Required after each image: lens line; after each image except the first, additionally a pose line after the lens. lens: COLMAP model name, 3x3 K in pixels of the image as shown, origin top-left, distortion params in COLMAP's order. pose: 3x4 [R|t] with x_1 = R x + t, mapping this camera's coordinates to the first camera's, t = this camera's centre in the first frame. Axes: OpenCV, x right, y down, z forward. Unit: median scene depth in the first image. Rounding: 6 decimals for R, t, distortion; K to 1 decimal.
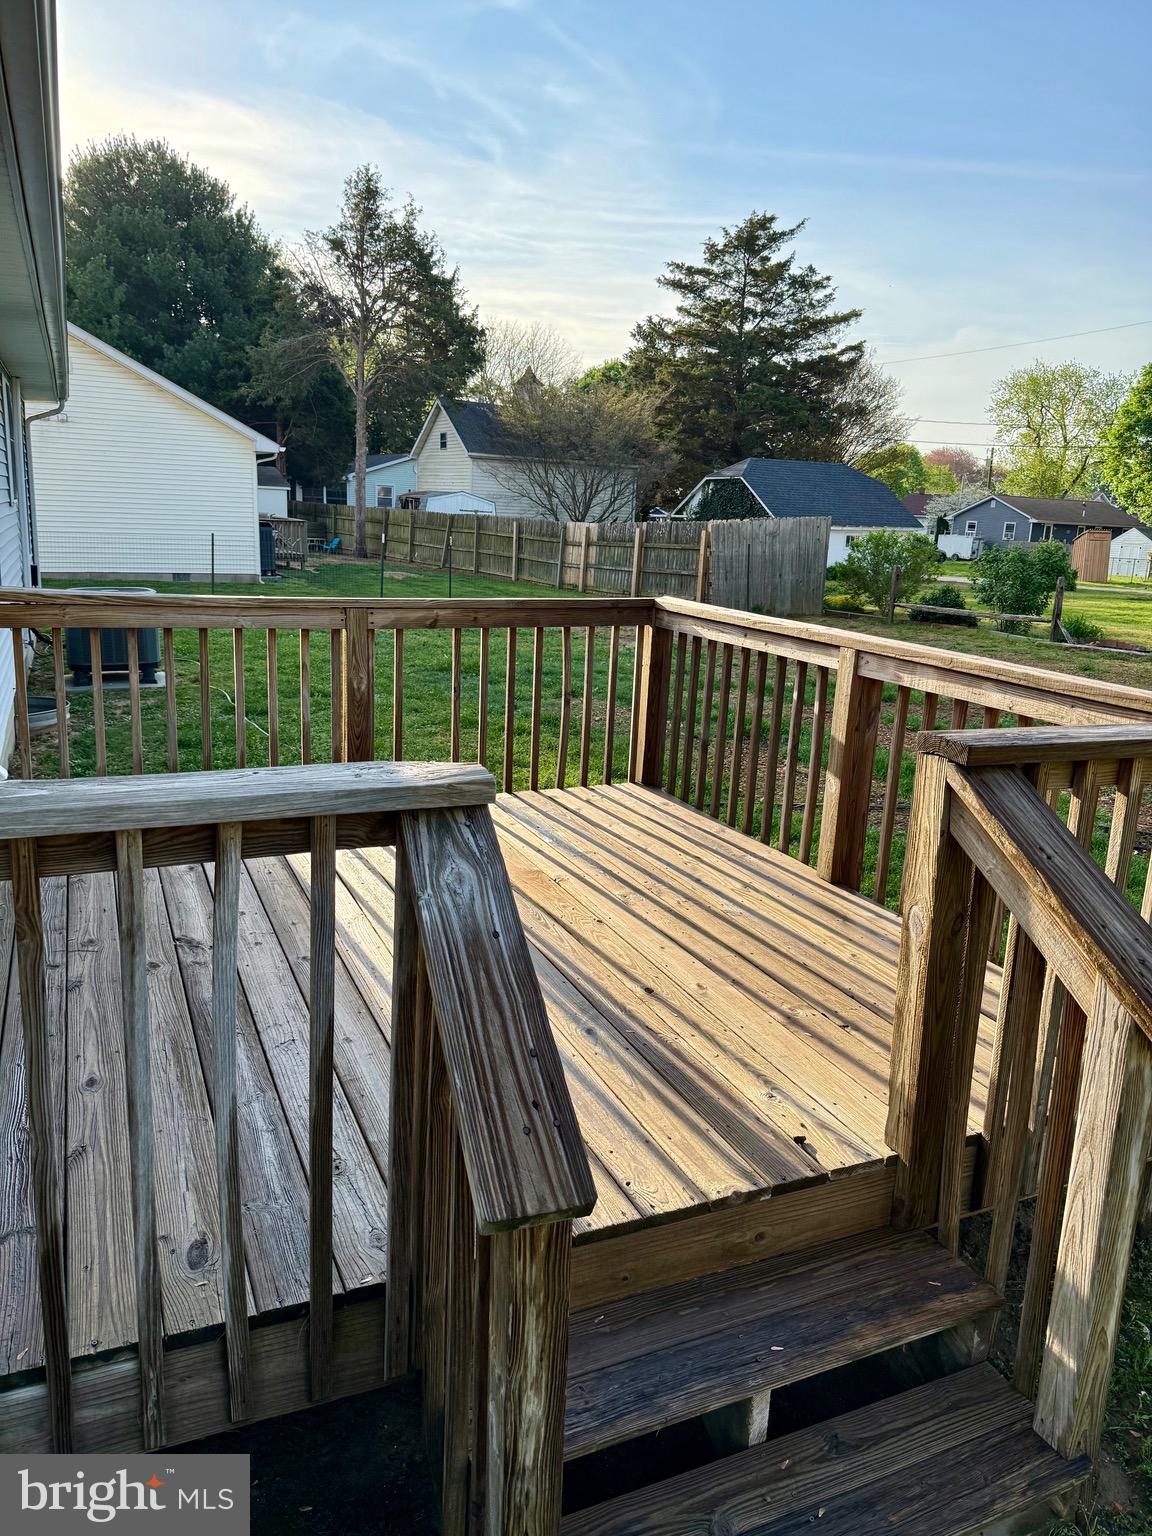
lens RADIAL K [[1073.0, 0, 570.5], [0, 1073.0, 771.2], [0, 0, 1]] dist [0.046322, -0.064099]
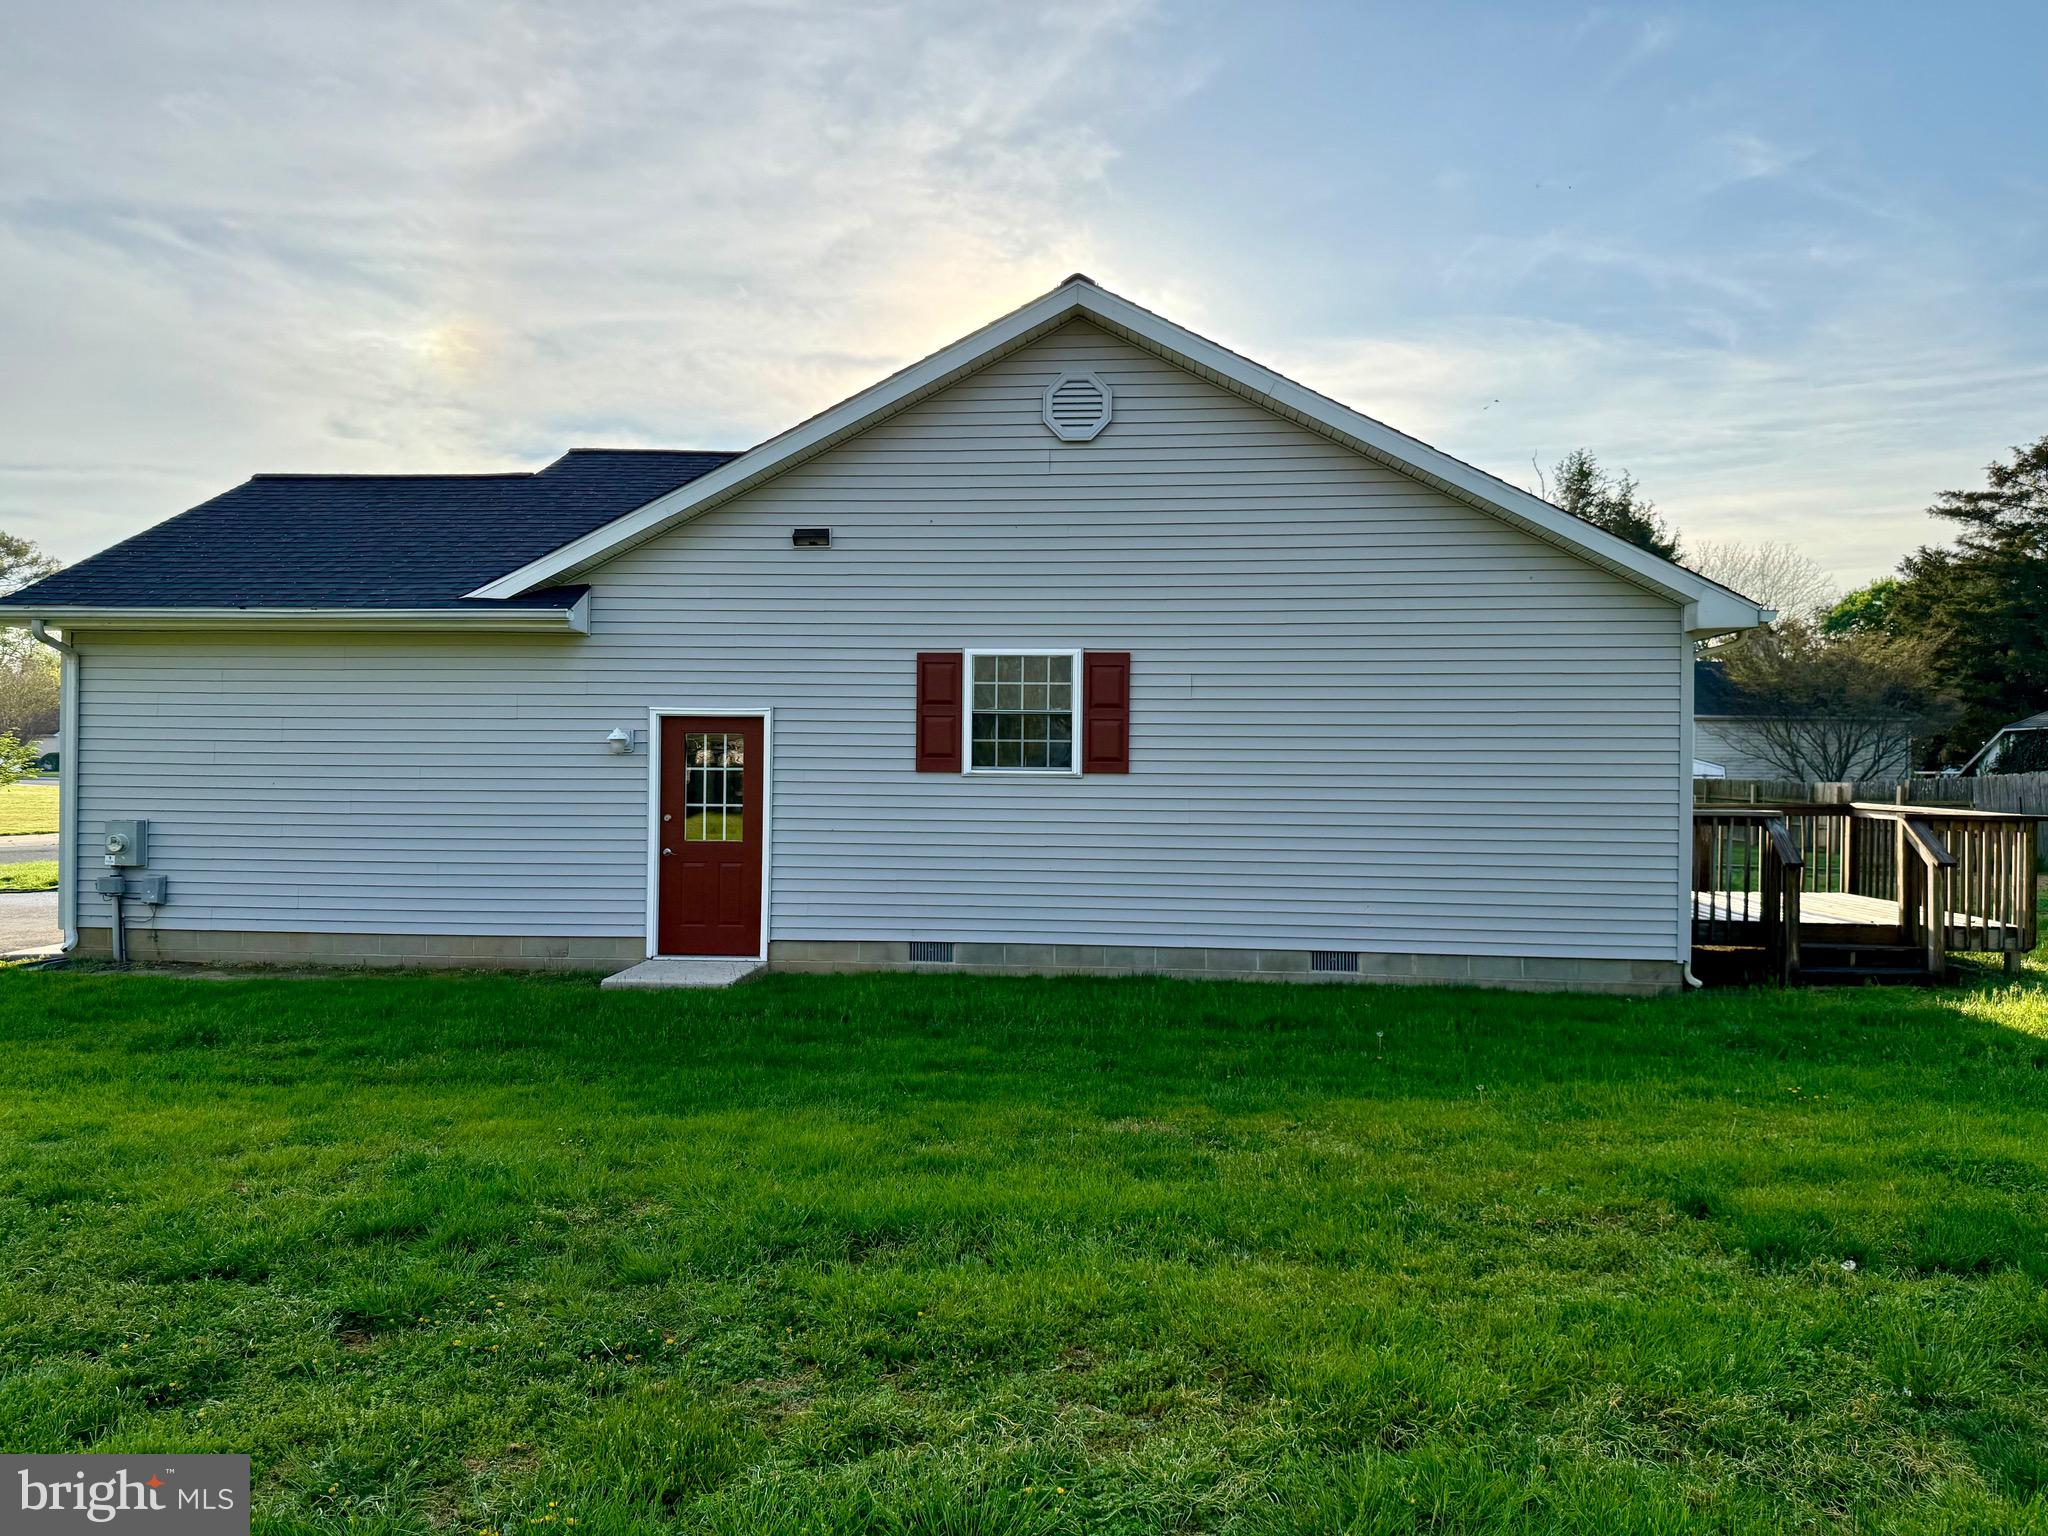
lens RADIAL K [[1430.6, 0, 1014.9], [0, 1430.6, 768.2], [0, 0, 1]] dist [0.046322, -0.064099]
pose [[0.870434, -0.031265, -0.491291, 0.005434], [-0.091413, 0.970359, -0.223712, 0.072708], [0.483723, 0.239637, 0.841775, -0.287803]]
